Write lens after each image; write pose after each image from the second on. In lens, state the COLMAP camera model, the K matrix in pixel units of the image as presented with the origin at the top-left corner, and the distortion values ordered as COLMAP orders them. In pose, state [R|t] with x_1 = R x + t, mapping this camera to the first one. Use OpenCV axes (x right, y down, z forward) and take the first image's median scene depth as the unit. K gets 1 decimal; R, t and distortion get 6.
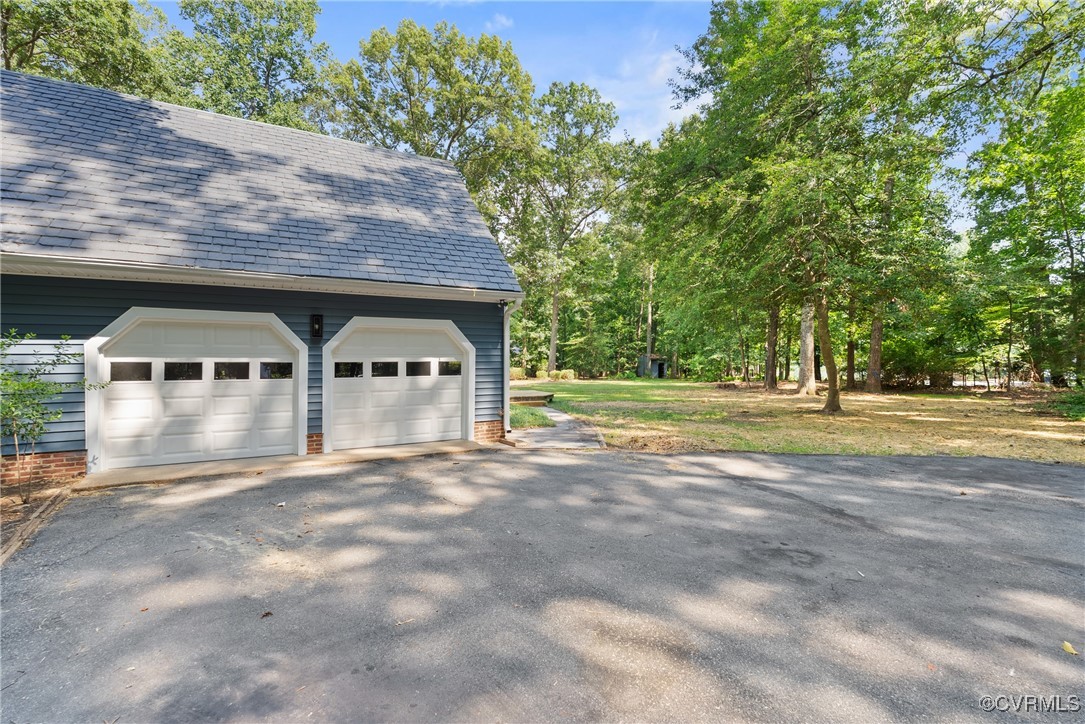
lens RADIAL K [[569.7, 0, 542.5], [0, 569.7, 362.0], [0, 0, 1]] dist [0.017388, -0.000107]
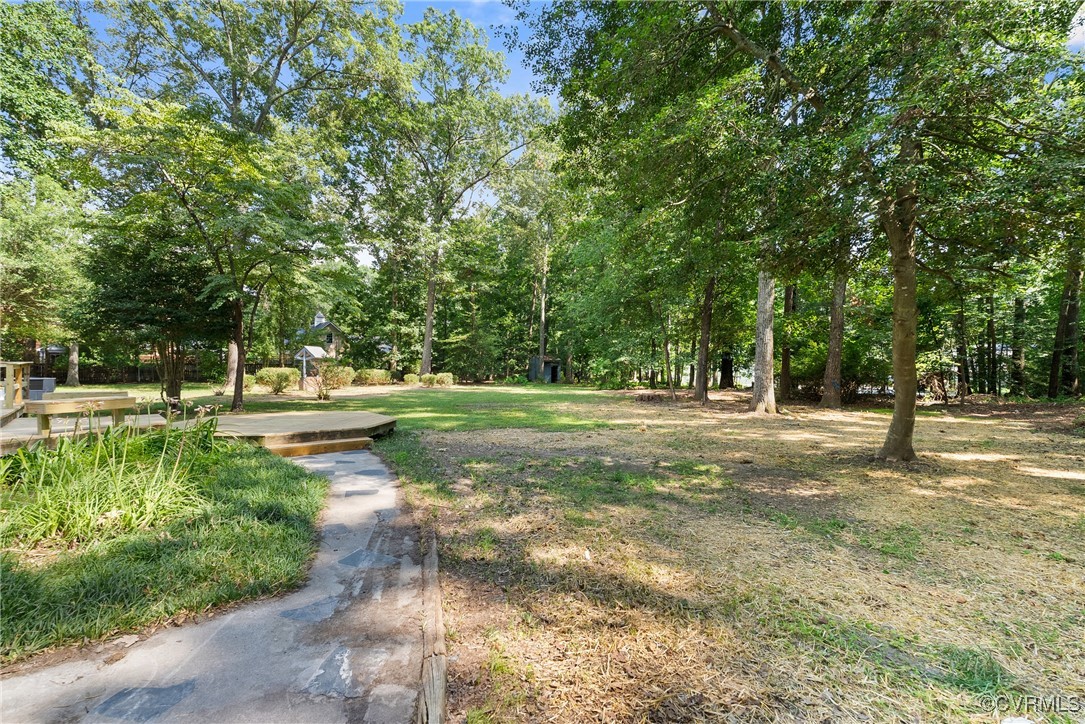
lens RADIAL K [[569.7, 0, 542.5], [0, 569.7, 362.0], [0, 0, 1]] dist [0.017388, -0.000107]
pose [[0.981022, 0.011945, 0.193528, 0.019606], [-0.011406, 0.999927, -0.003900, -0.000415], [-0.193560, 0.001619, 0.981087, 0.151487]]
